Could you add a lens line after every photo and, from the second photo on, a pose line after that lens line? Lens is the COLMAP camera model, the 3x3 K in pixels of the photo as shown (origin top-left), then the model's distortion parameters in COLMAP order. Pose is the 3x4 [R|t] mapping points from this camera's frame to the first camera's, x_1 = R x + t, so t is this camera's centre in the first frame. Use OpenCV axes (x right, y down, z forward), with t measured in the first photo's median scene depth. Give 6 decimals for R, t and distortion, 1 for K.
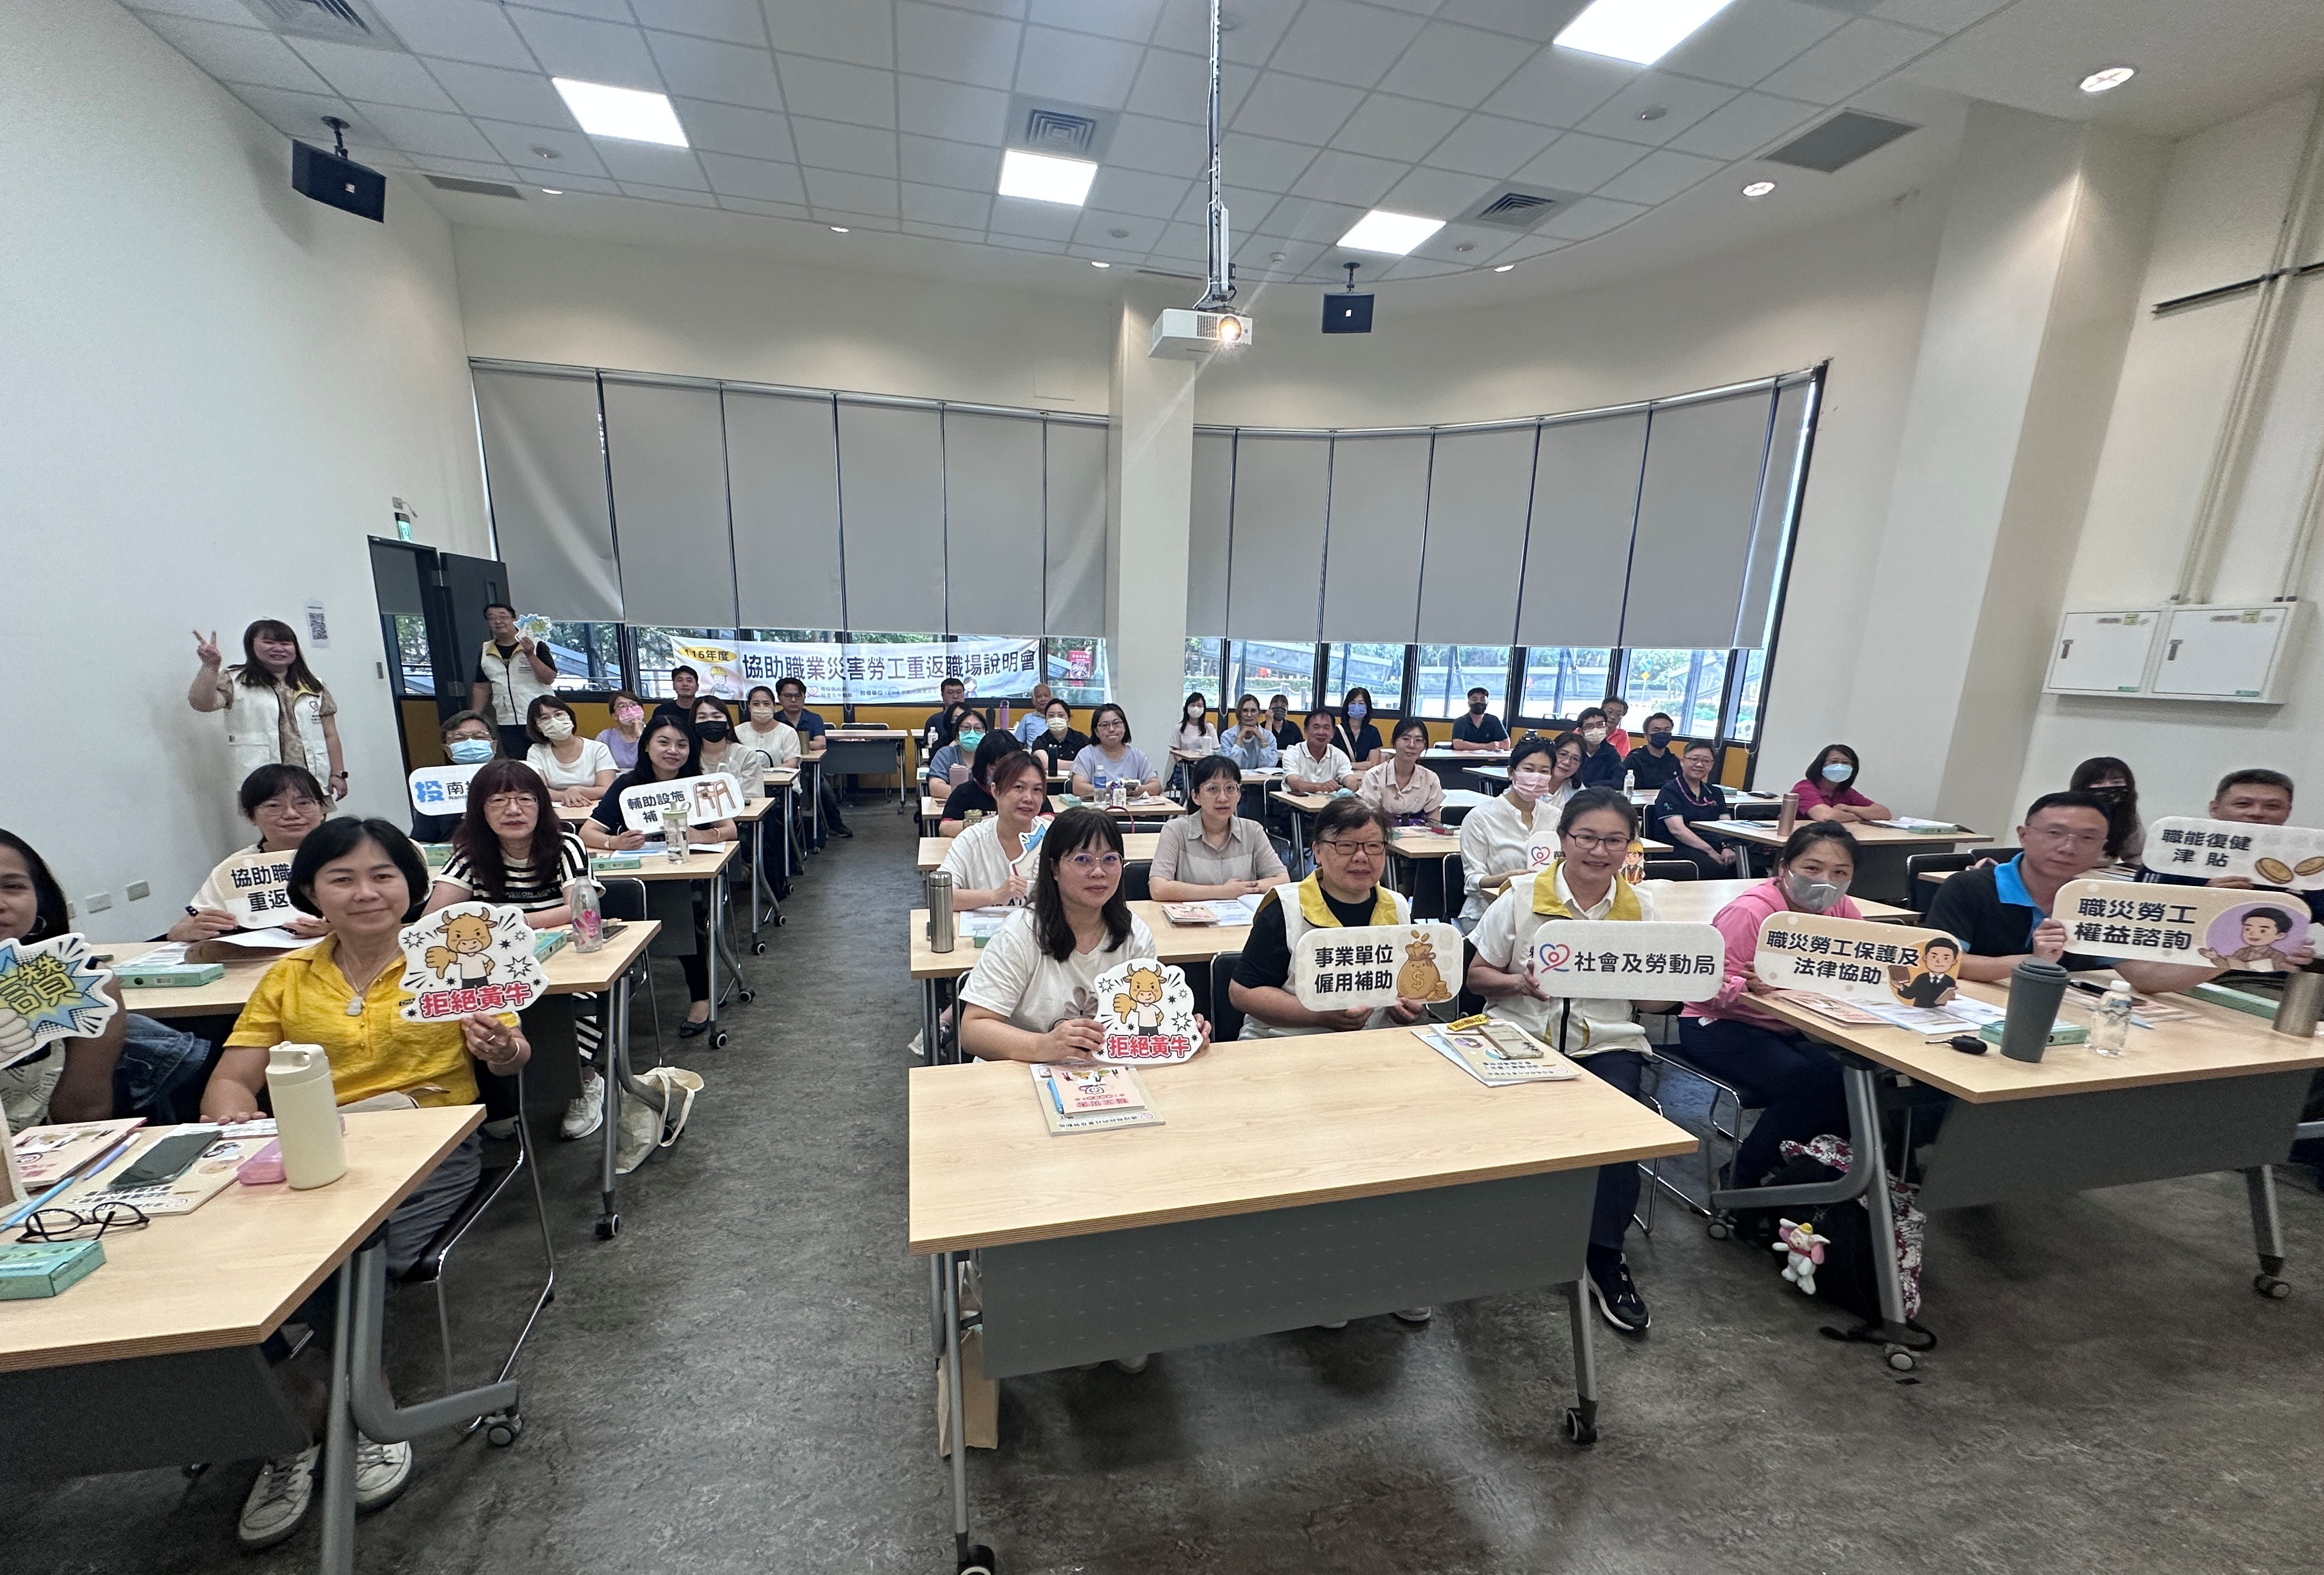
lens RADIAL K [[934.3, 0, 1150.3], [0, 934.3, 872.5], [0, 0, 1]] dist [0.000945, 0.000114]
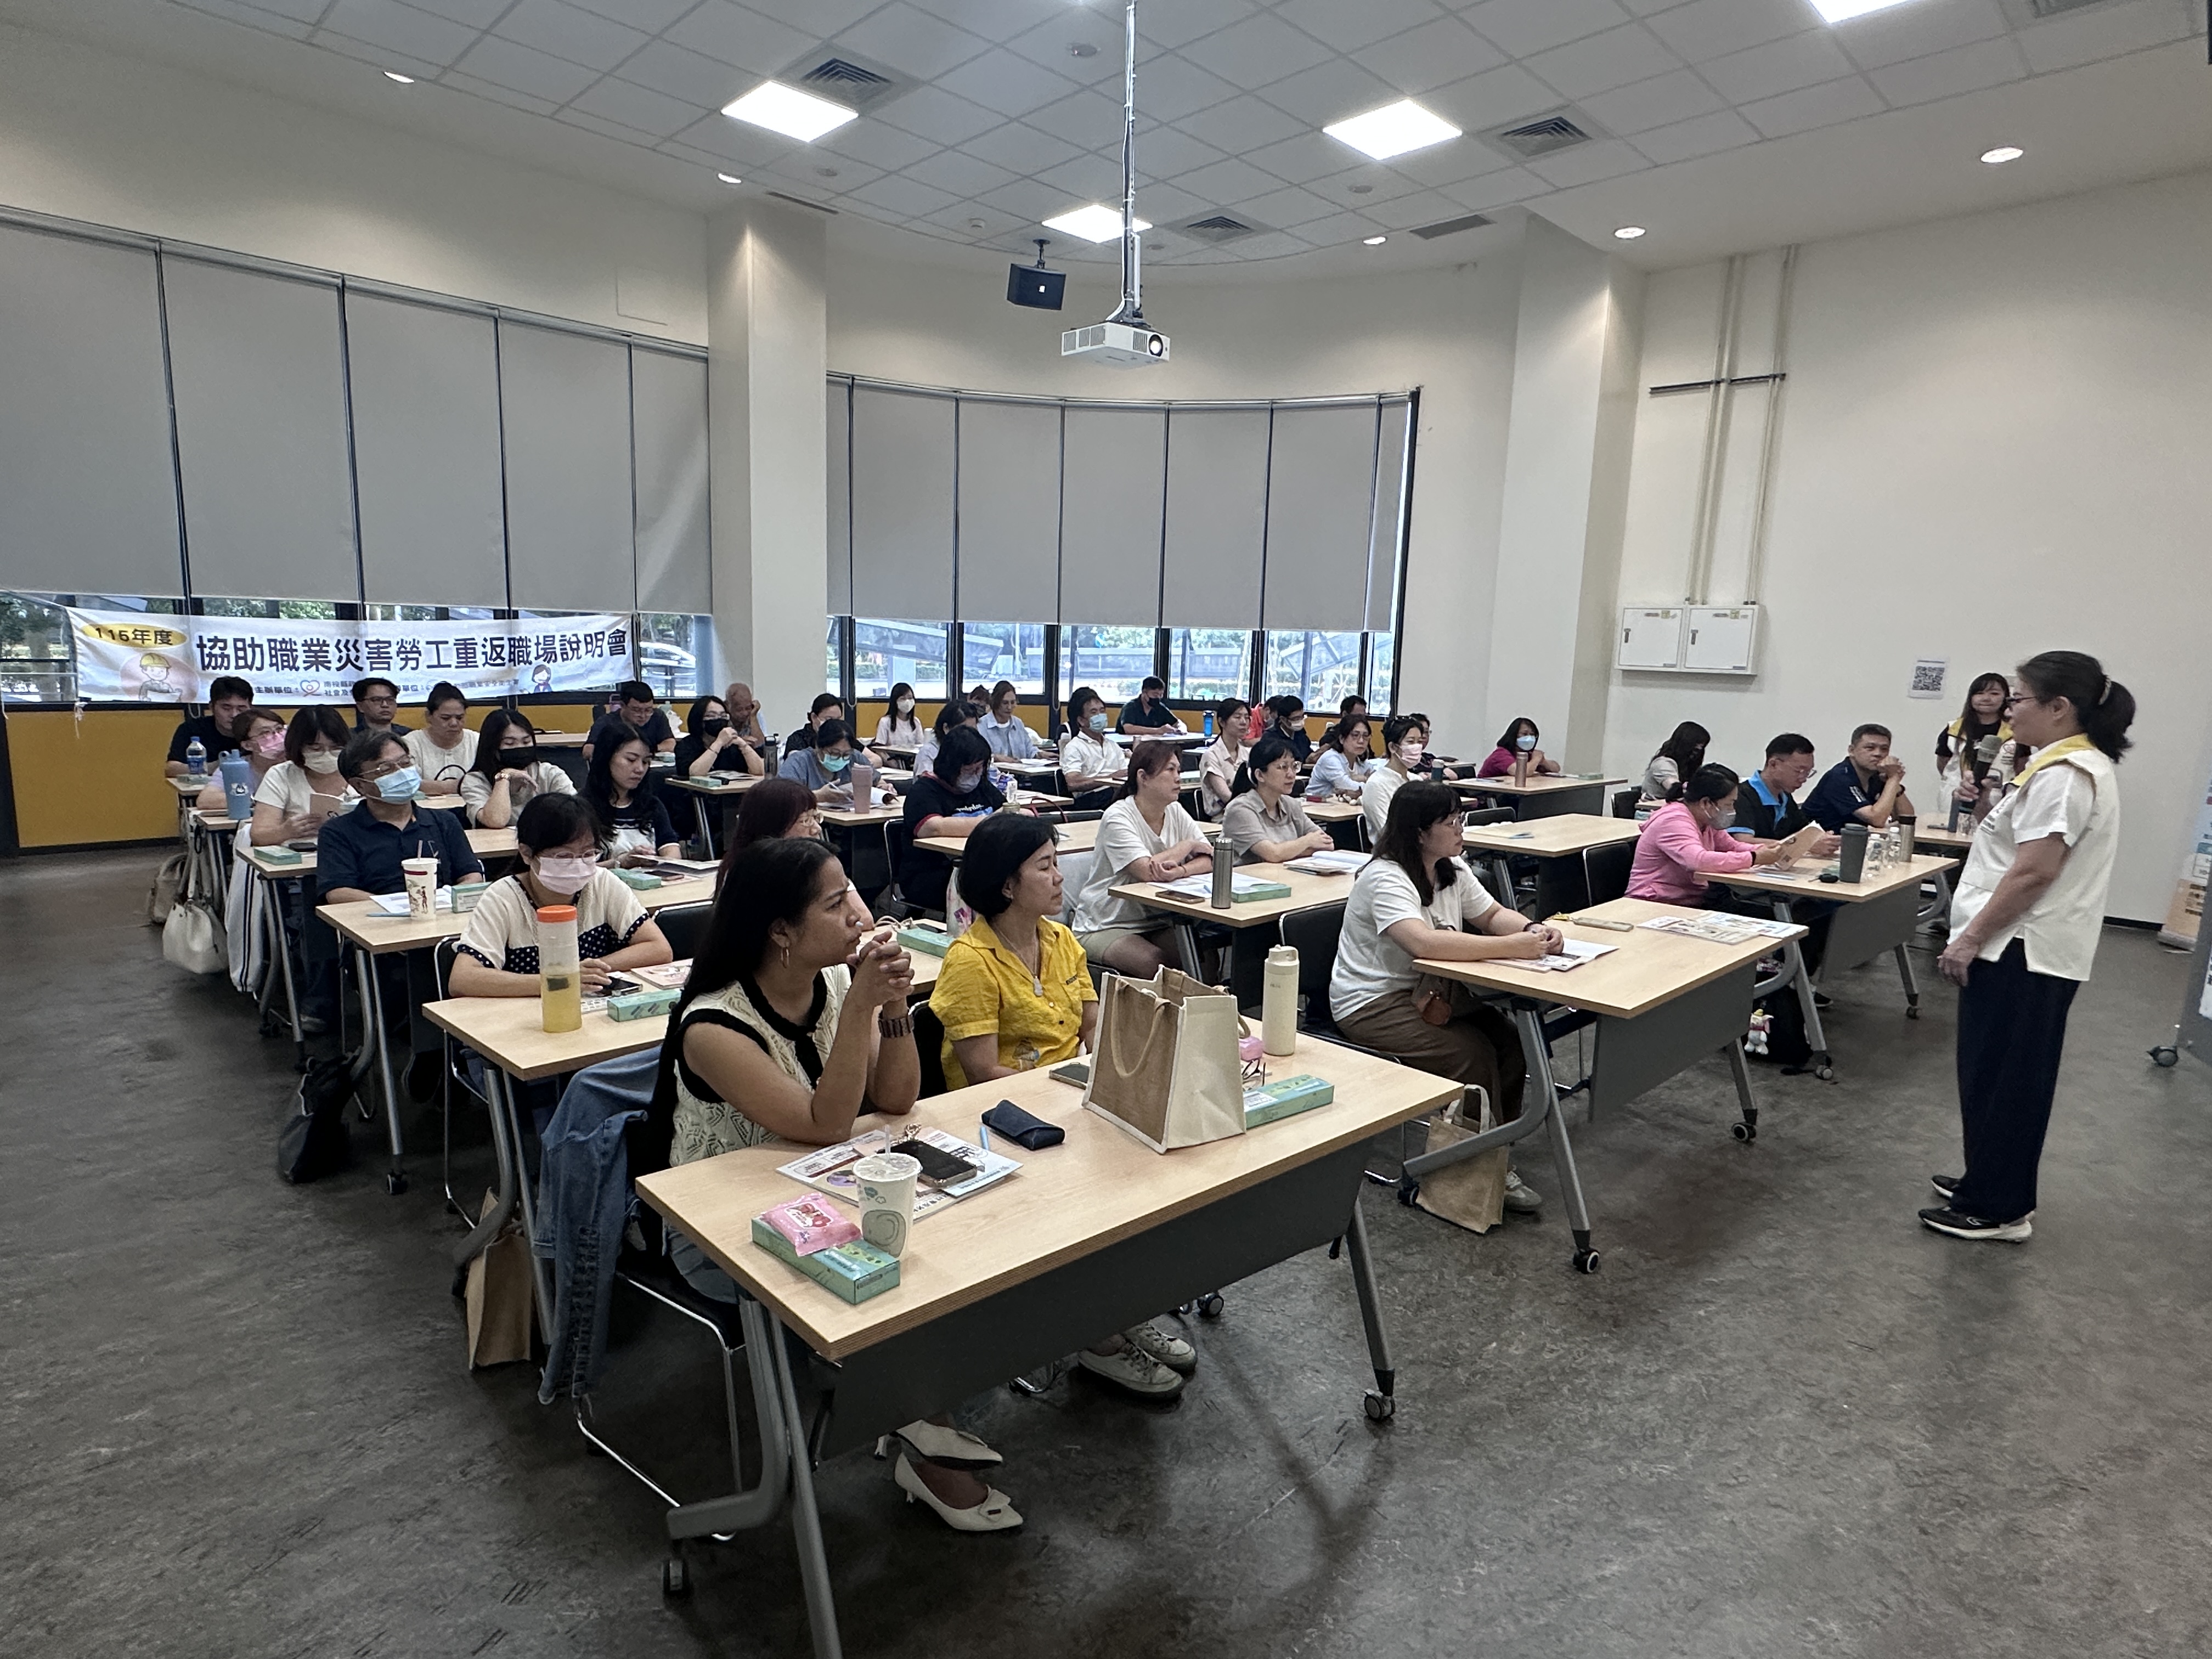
lens RADIAL K [[1223.9, 0, 1106.3], [0, 1223.9, 835.4], [0, 0, 1]] dist [0.003348, 0.003673]
pose [[0.869455, -0.079489, 0.487575, -0.389468], [0.108722, 0.993560, -0.031896, 0.010857], [-0.481899, 0.080742, 0.872498, -0.090630]]
